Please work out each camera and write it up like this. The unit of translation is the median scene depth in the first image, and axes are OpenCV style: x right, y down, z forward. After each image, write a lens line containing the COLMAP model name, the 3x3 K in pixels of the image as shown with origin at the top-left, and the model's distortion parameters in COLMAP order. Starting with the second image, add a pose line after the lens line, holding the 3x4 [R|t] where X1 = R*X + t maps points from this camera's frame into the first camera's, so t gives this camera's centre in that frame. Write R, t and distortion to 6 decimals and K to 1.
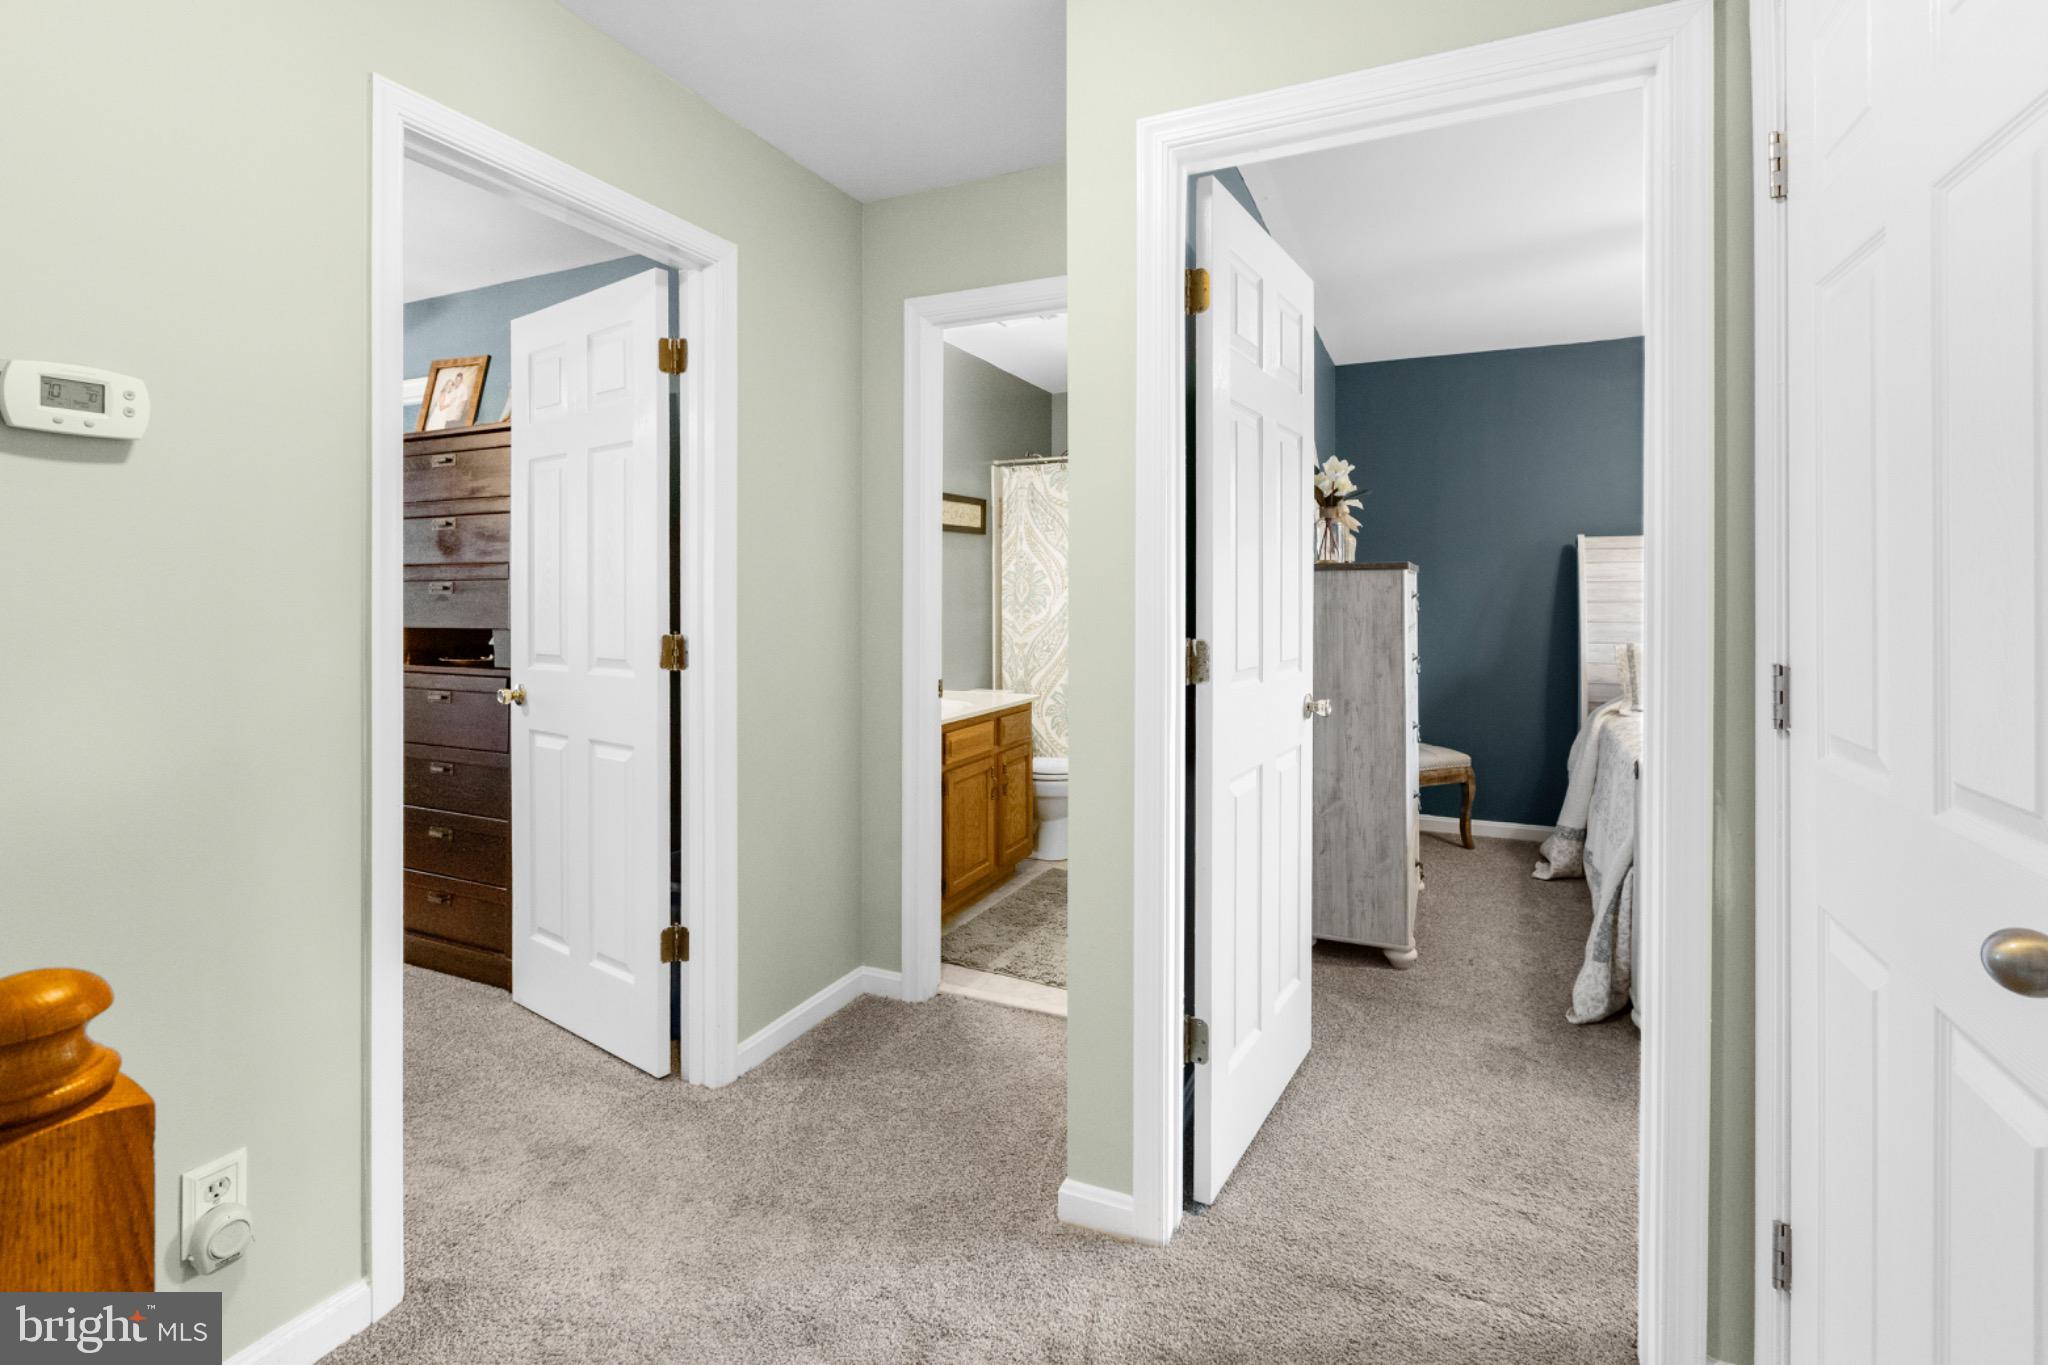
lens RADIAL K [[947.8, 0, 1011.7], [0, 947.8, 598.2], [0, 0, 1]] dist [-0.007879, 0.003808]
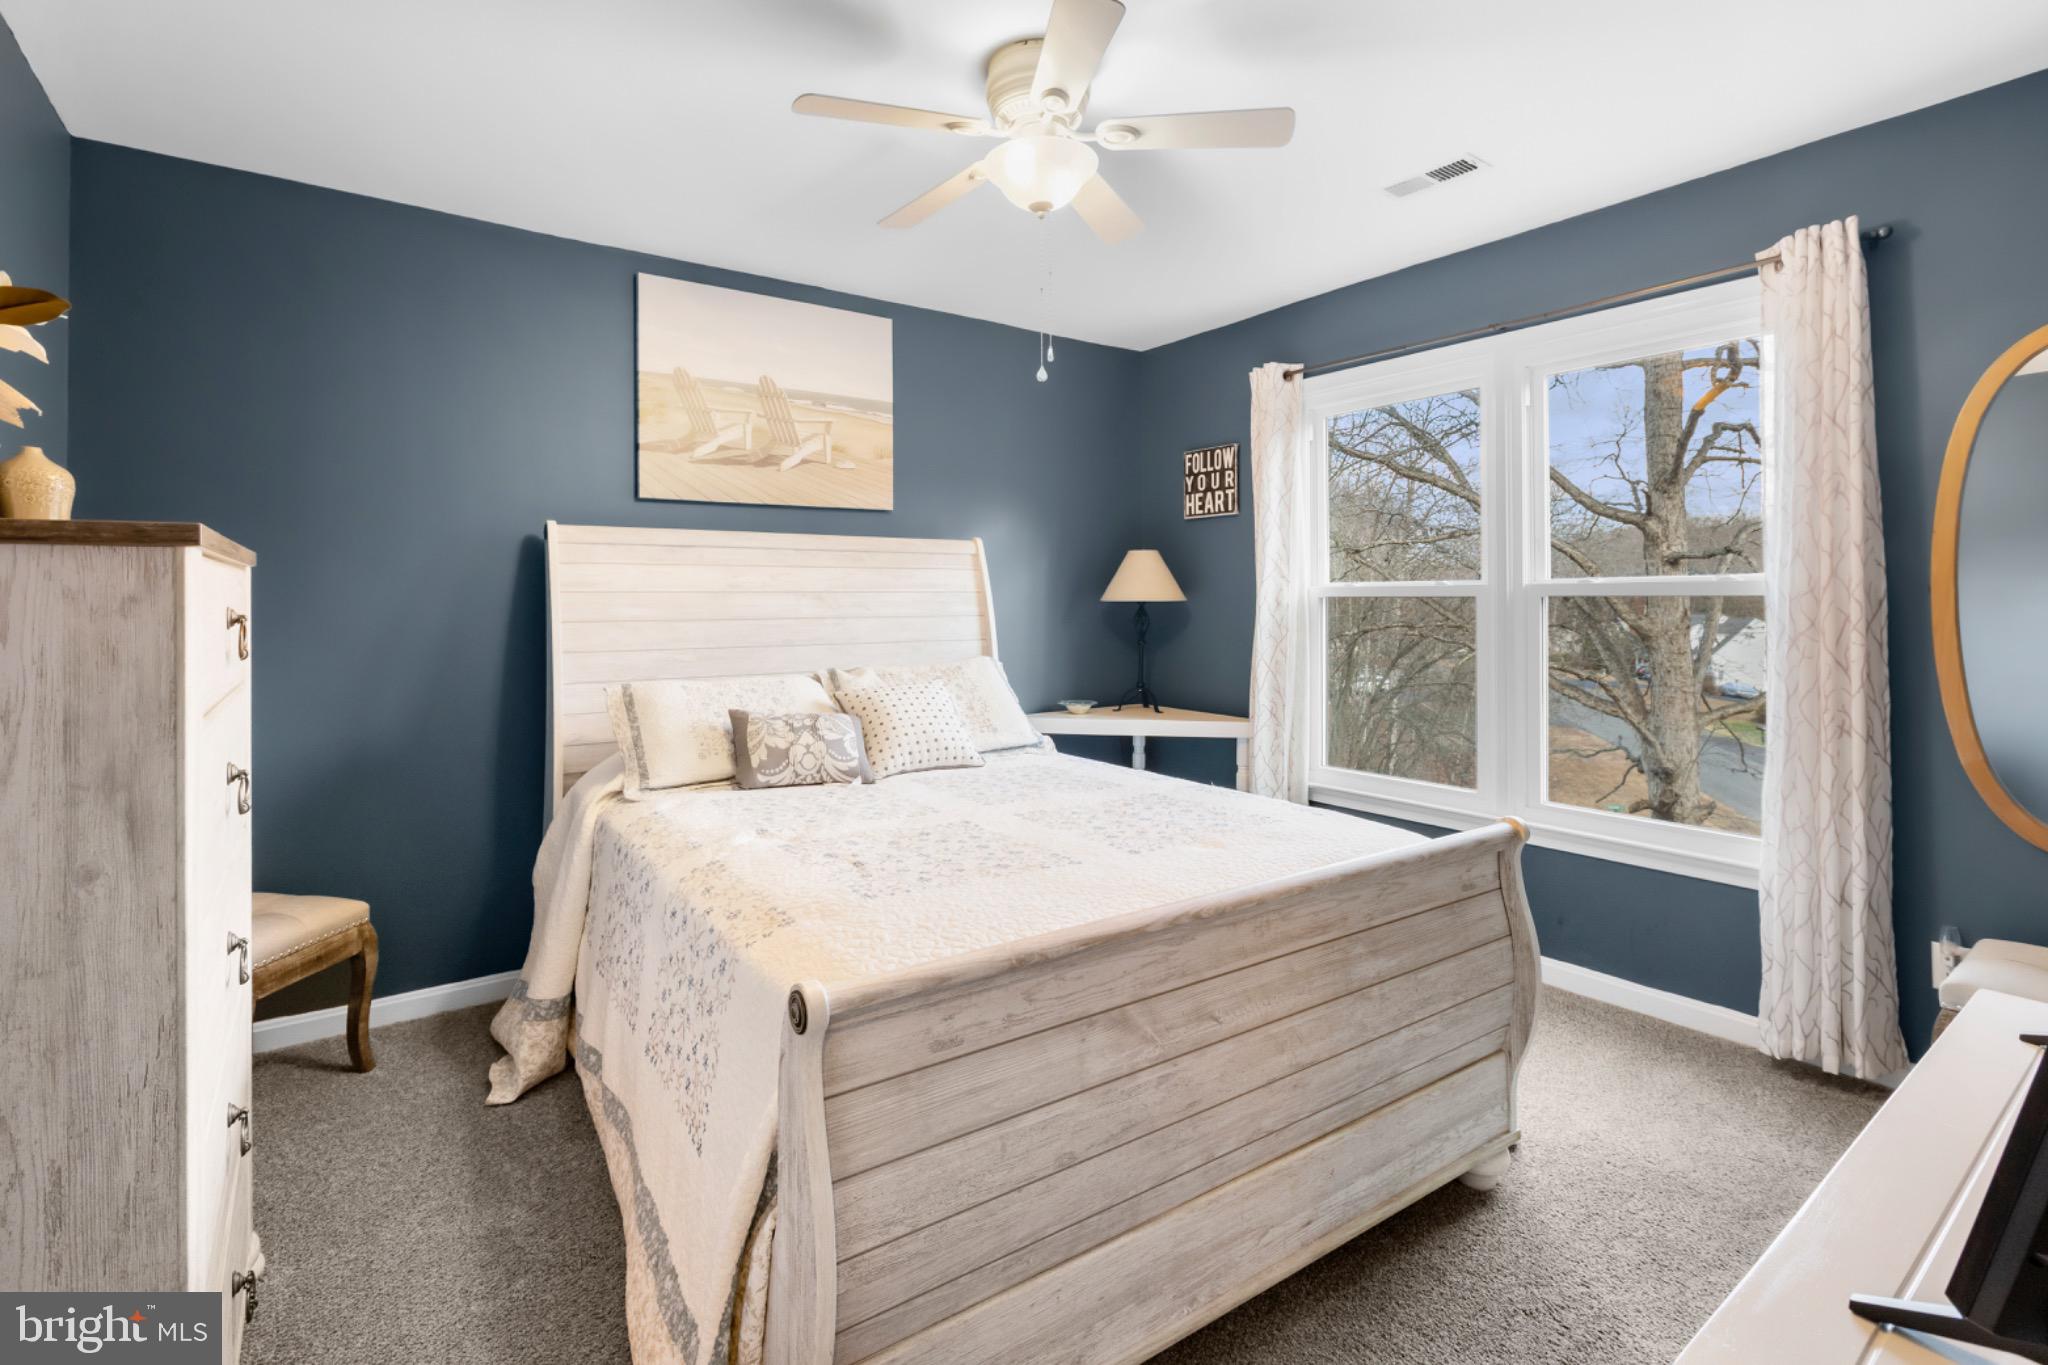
lens RADIAL K [[947.8, 0, 1014.0], [0, 947.8, 599.5], [0, 0, 1]] dist [-0.007879, 0.003808]
pose [[0.486365, 0.012880, 0.873661, 0.203436], [-0.008296, 0.999914, -0.010123, -0.008435], [-0.873716, -0.002325, 0.486430, 0.446348]]
